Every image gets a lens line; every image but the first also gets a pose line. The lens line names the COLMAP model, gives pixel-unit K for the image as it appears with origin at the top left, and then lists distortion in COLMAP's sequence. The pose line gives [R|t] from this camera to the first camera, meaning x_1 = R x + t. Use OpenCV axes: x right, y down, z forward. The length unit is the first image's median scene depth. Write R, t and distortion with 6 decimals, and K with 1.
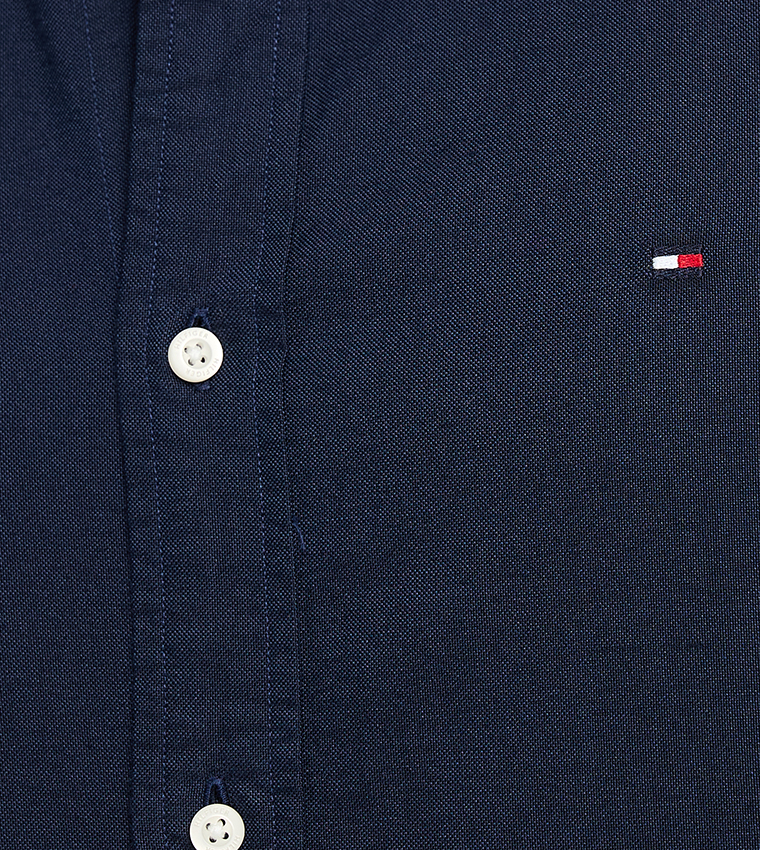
lens RADIAL K [[1790.0, 0, 378.6], [0, 1790.0, 424.6], [0, 0, 1]] dist [0.090591, 0.000000]
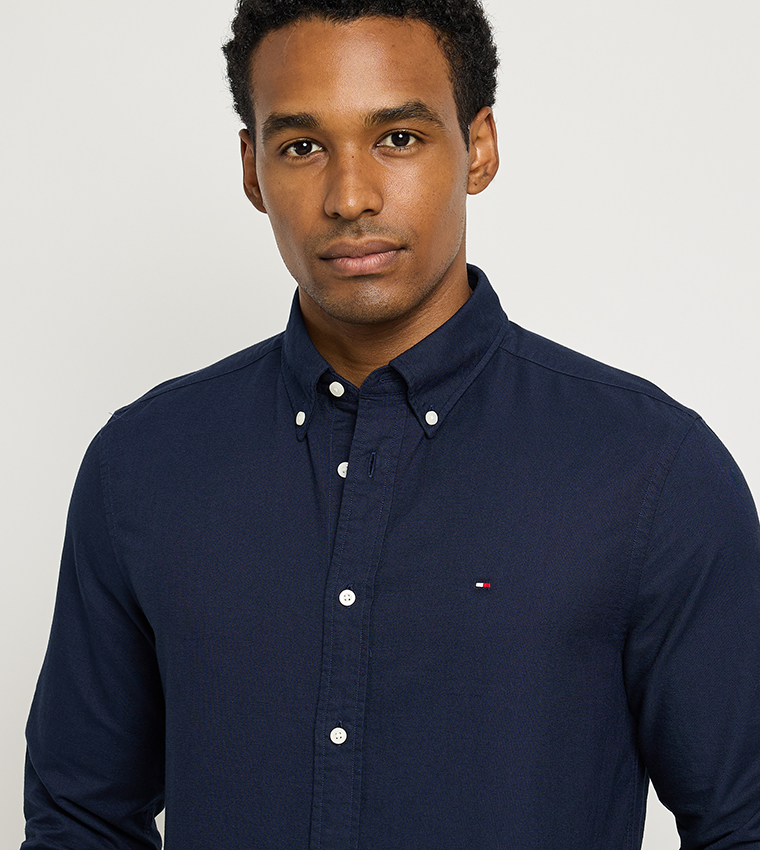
lens RADIAL K [[2092.5, 0, 379.8], [0, 2092.5, 425.8], [0, 0, 1]] dist [-0.287848, 0.000000]
pose [[0.975889, 0.083386, -0.201712, 0.738837], [-0.106102, 0.988844, -0.104542, 0.046995], [0.190744, 0.123424, 0.973850, -2.926401]]
